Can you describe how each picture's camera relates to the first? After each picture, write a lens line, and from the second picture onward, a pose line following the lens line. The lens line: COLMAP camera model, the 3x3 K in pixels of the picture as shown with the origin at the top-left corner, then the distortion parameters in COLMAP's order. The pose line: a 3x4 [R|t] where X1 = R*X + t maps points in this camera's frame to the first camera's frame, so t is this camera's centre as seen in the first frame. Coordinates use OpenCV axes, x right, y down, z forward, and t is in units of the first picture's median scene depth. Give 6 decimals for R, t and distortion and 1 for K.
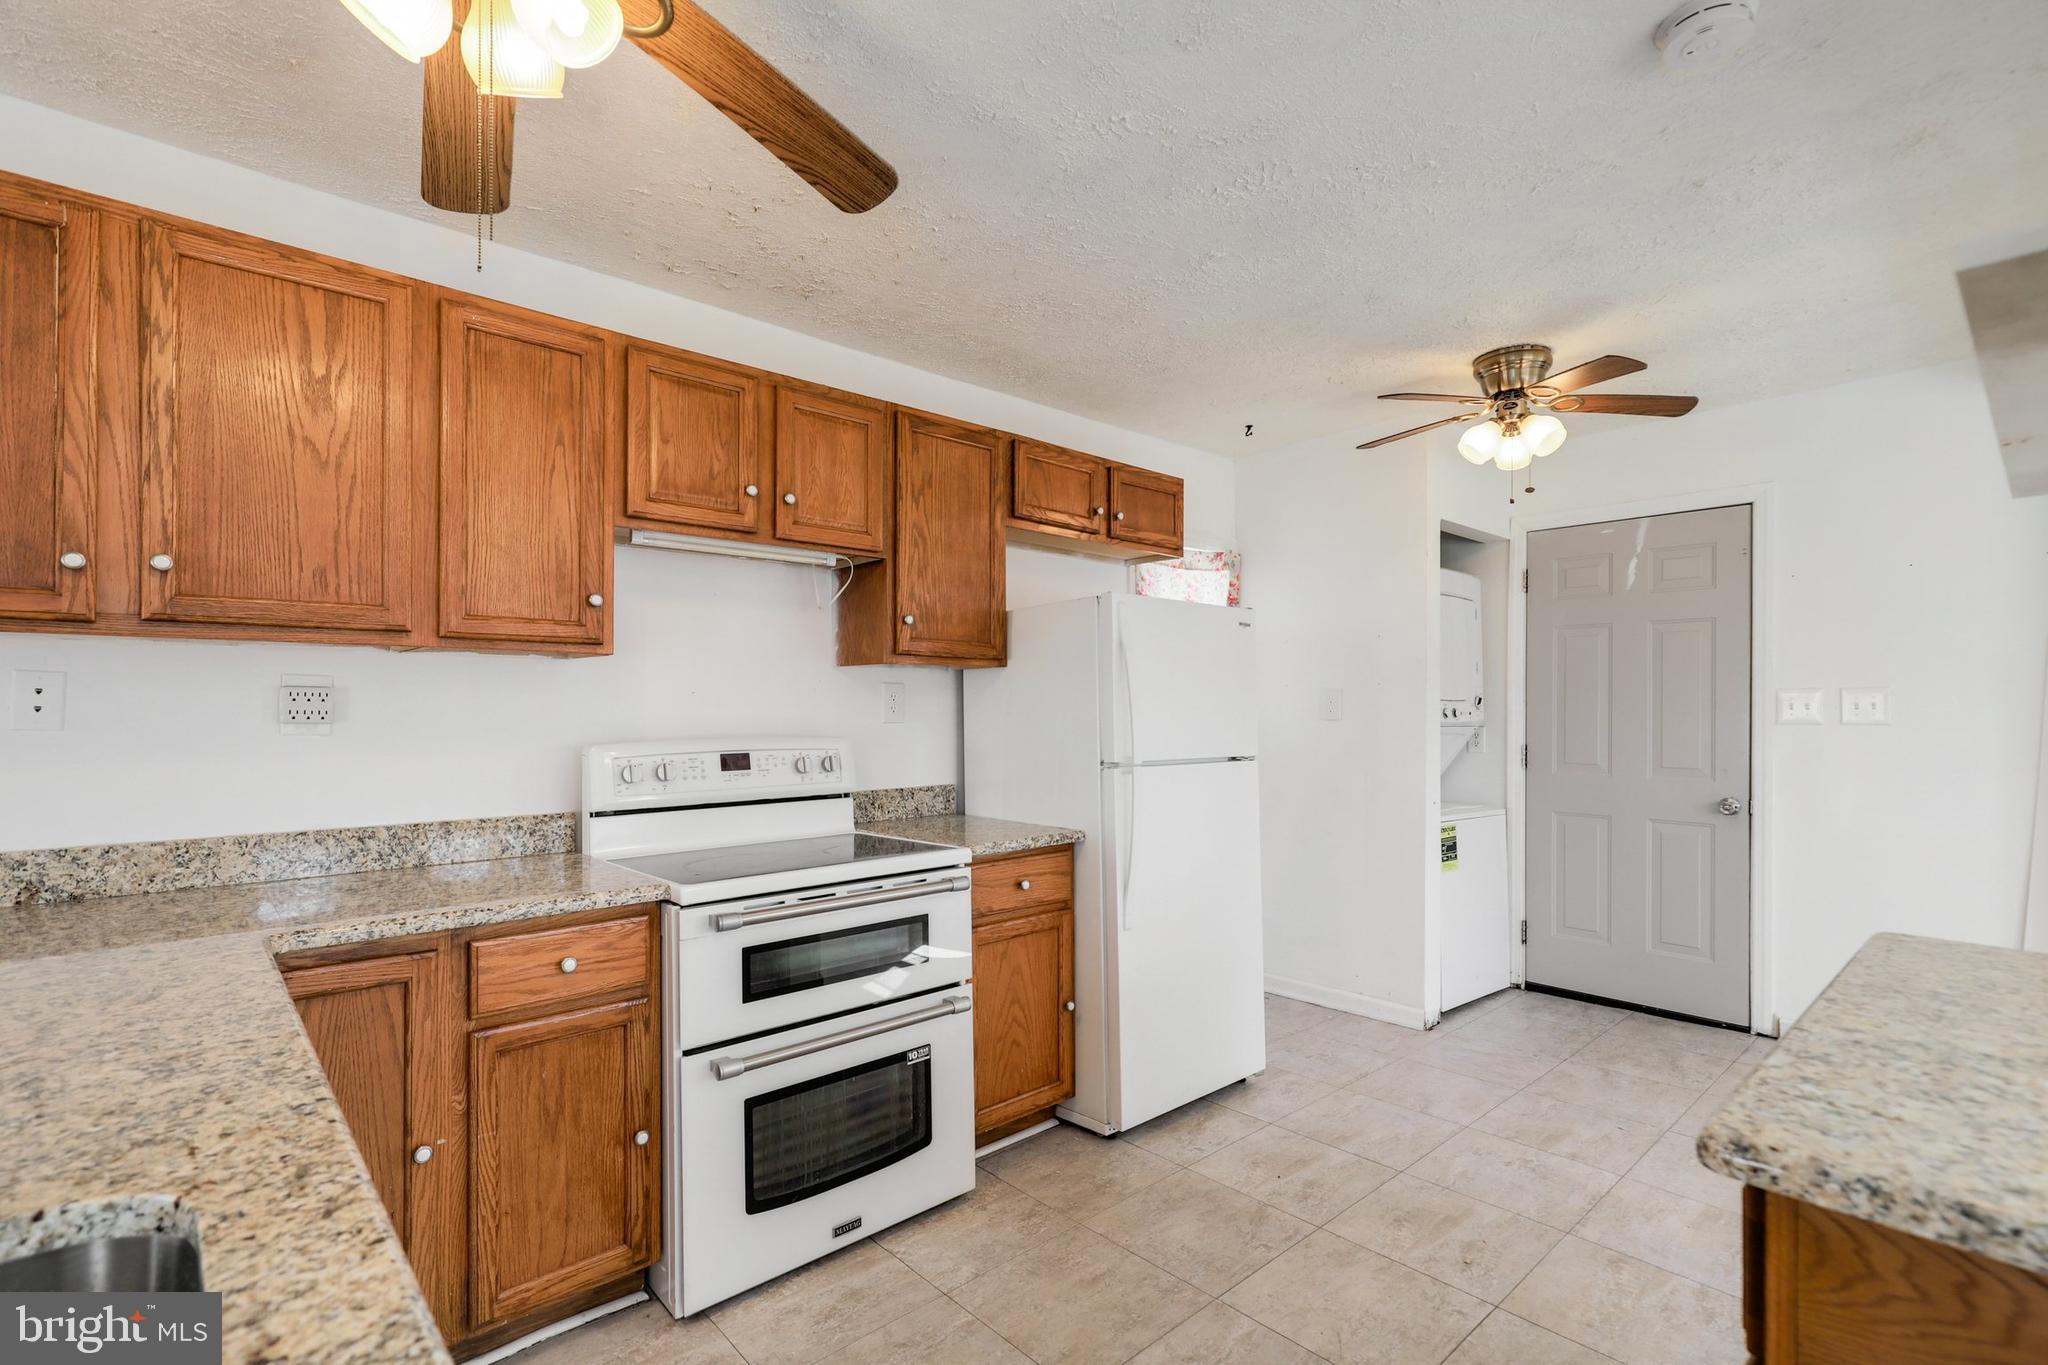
lens RADIAL K [[941.7, 0, 1028.6], [0, 941.7, 703.5], [0, 0, 1]] dist [0.001931, 0.000027]
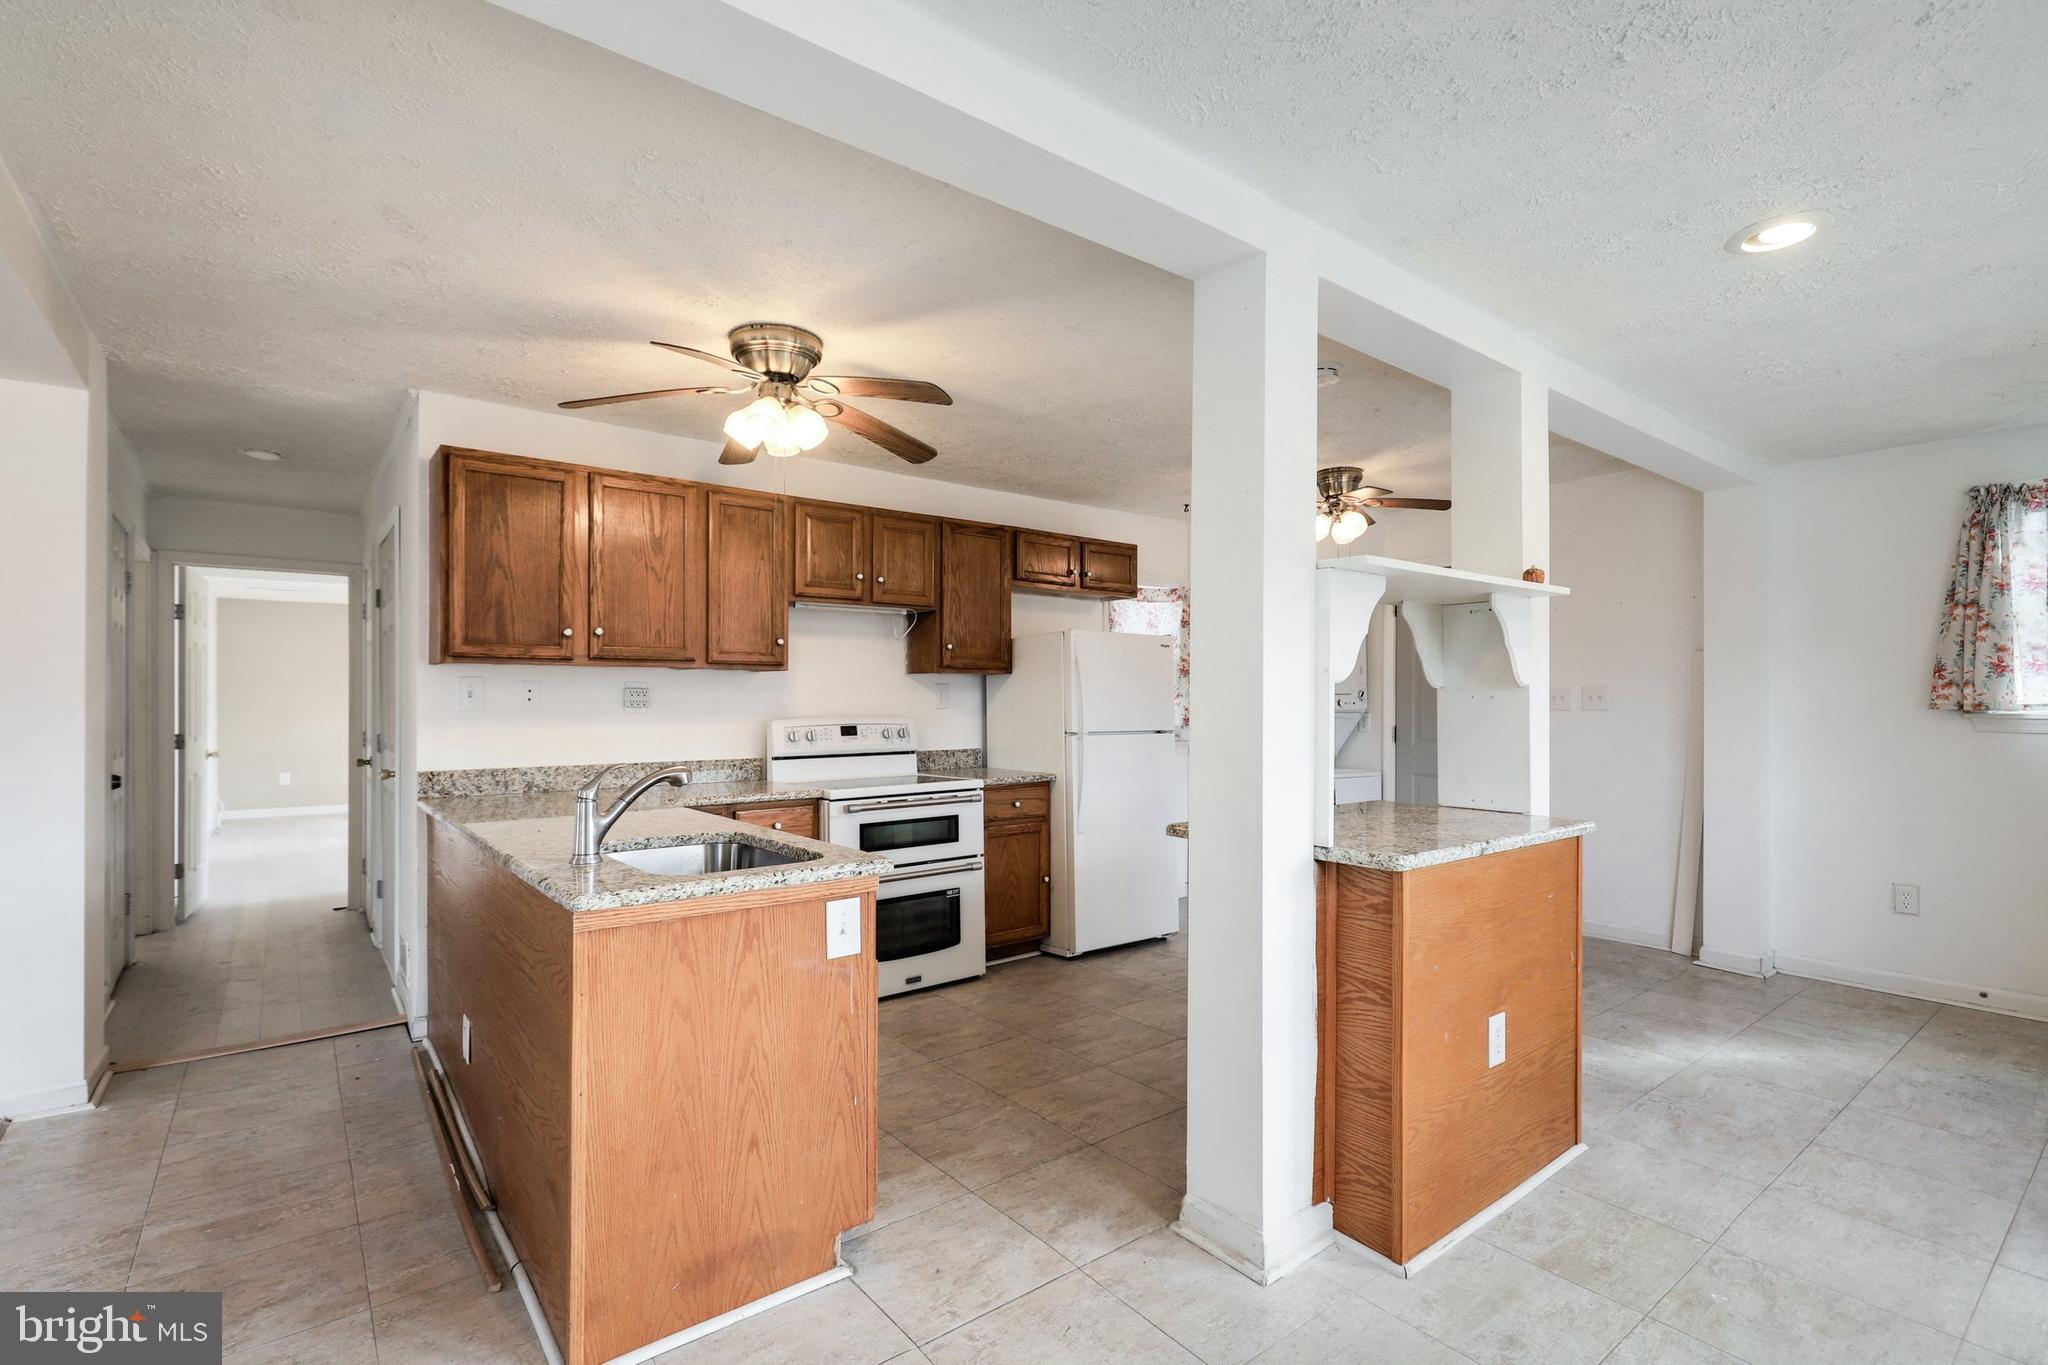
lens RADIAL K [[946.2, 0, 1024.3], [0, 946.2, 694.0], [0, 0, 1]] dist [0.002499, -0.000199]
pose [[0.997590, -0.001192, -0.069375, 0.127612], [0.001017, 0.999996, -0.002565, -0.000380], [0.069378, 0.002488, 0.997587, -0.697629]]
